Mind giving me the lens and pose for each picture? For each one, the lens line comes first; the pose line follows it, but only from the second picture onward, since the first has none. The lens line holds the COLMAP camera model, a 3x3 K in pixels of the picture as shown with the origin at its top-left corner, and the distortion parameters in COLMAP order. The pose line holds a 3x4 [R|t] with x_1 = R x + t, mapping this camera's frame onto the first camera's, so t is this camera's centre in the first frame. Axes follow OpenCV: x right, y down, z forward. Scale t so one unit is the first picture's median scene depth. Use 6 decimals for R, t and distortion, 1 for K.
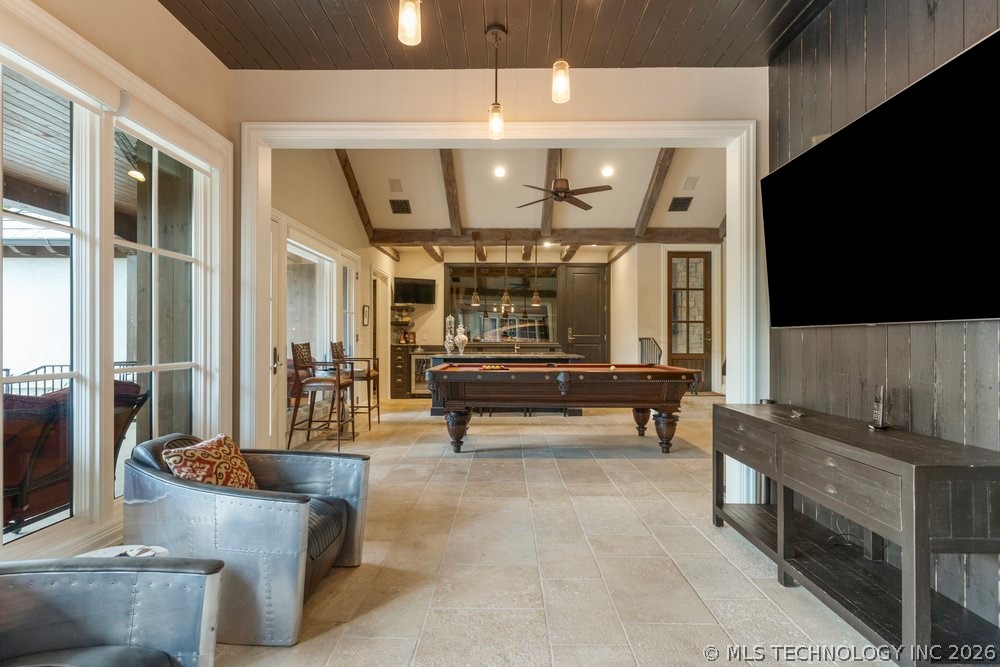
lens RADIAL K [[480.2, 0, 499.2], [0, 480.2, 330.0], [0, 0, 1]] dist [-0.000748, 0.000280]
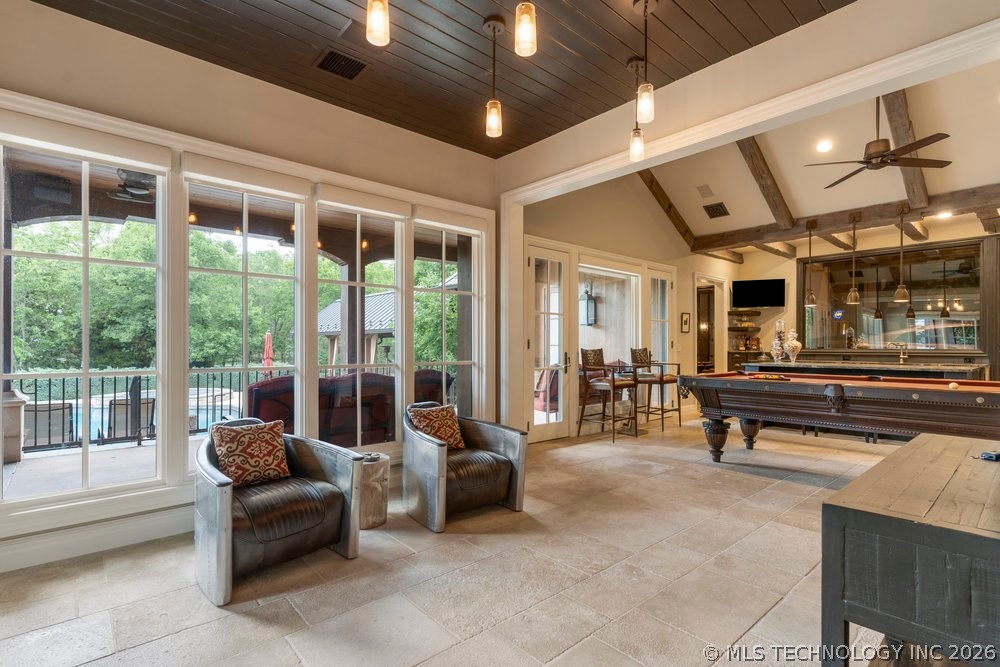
lens RADIAL K [[479.5, 0, 500.8], [0, 479.5, 335.4], [0, 0, 1]] dist [0.002311, 0.000561]
pose [[0.678037, -0.015984, -0.734854, 0.243958], [0.014484, 0.999860, -0.008384, 0.000254], [0.734885, -0.004959, 0.678174, 0.013501]]
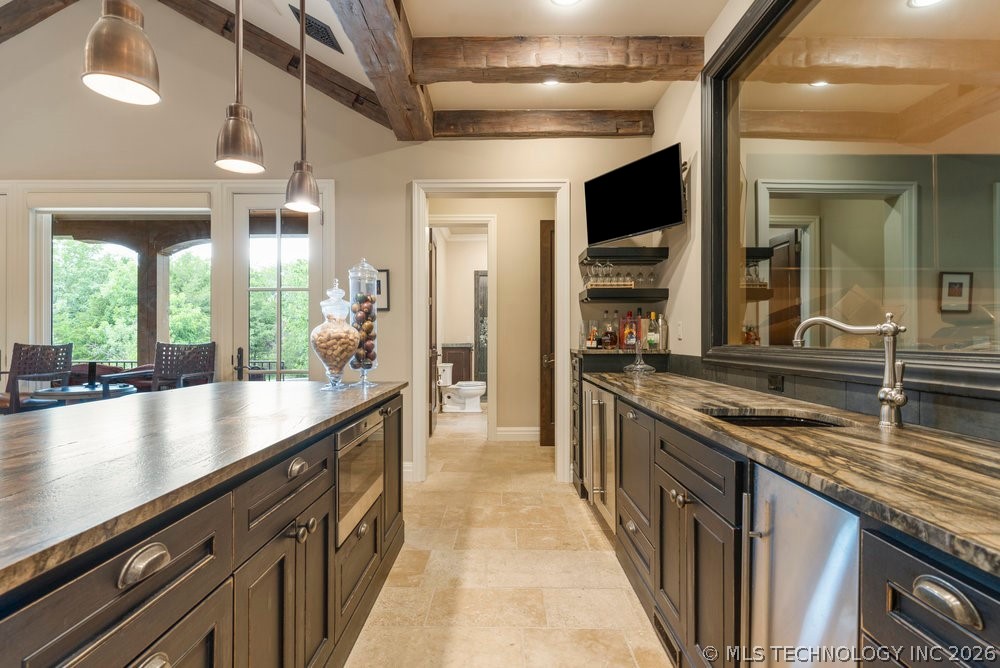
lens RADIAL K [[479.5, 0, 500.8], [0, 479.5, 335.9], [0, 0, 1]] dist [0.002311, 0.000561]
pose [[0.010476, -0.004940, -0.999933, 0.259191], [0.024387, 0.999692, -0.004683, 0.028987], [0.999648, -0.024336, 0.010593, 1.325677]]
